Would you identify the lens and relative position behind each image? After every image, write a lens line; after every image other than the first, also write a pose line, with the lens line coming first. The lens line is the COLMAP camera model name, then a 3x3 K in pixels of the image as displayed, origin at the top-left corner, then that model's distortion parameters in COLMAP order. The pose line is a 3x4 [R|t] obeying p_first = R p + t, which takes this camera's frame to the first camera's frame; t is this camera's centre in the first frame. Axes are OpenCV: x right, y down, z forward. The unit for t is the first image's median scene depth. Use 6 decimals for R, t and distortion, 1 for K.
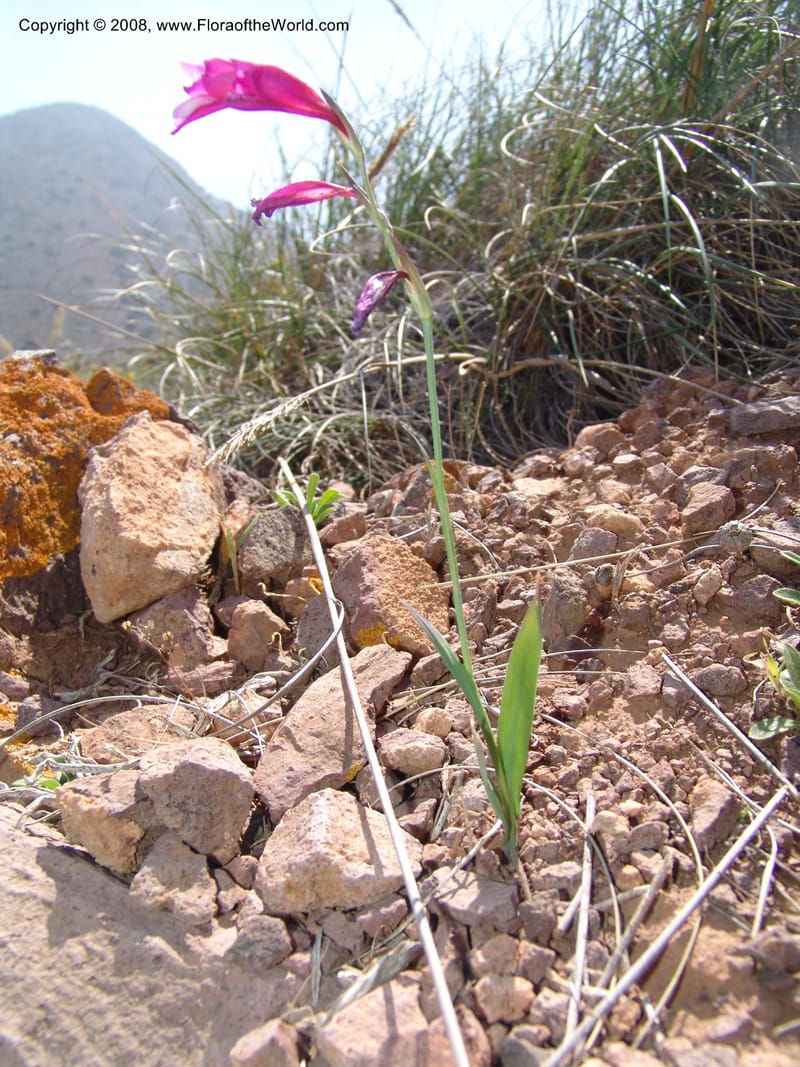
lens RADIAL K [[1027.1, 0, 400.0], [0, 1027.1, 533.5], [0, 0, 1]] dist [-0.109657, 0.049642]
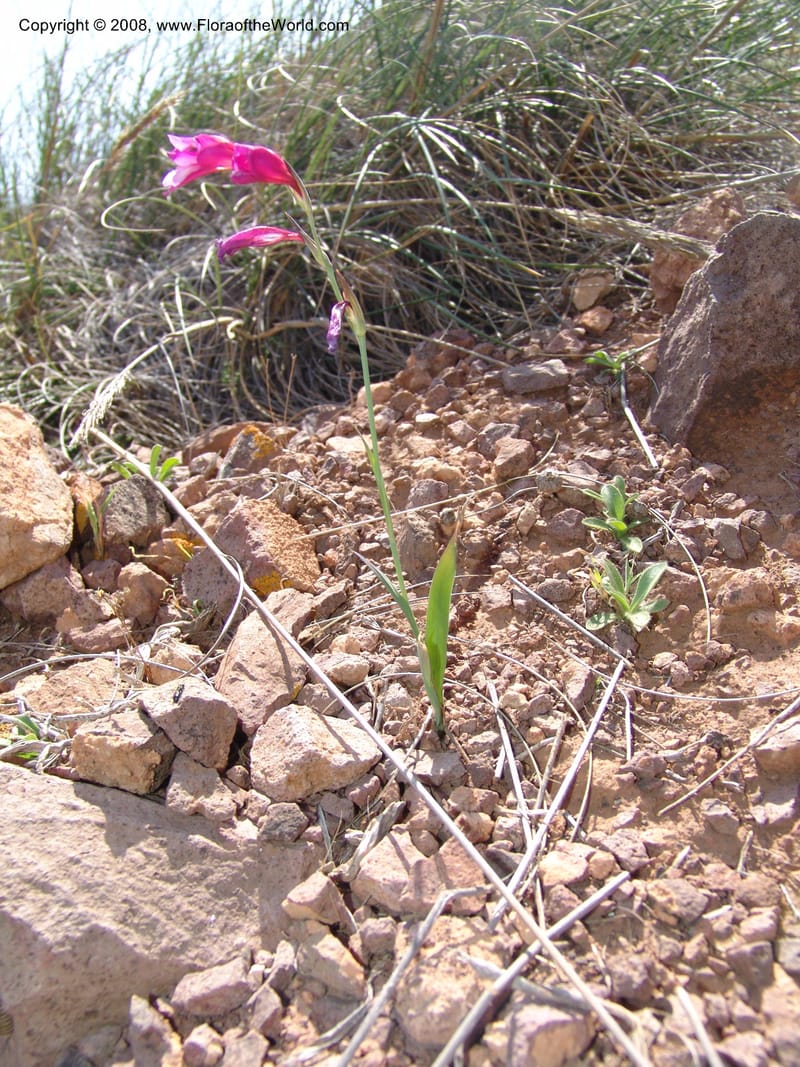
lens RADIAL K [[1027.1, 0, 400.0], [0, 1027.1, 533.5], [0, 0, 1]] dist [-0.109657, 0.049642]
pose [[0.949207, -0.083081, 0.303485, -0.277493], [0.064301, 0.995375, 0.071377, -0.038671], [-0.308012, -0.048237, 0.950159, -0.211261]]
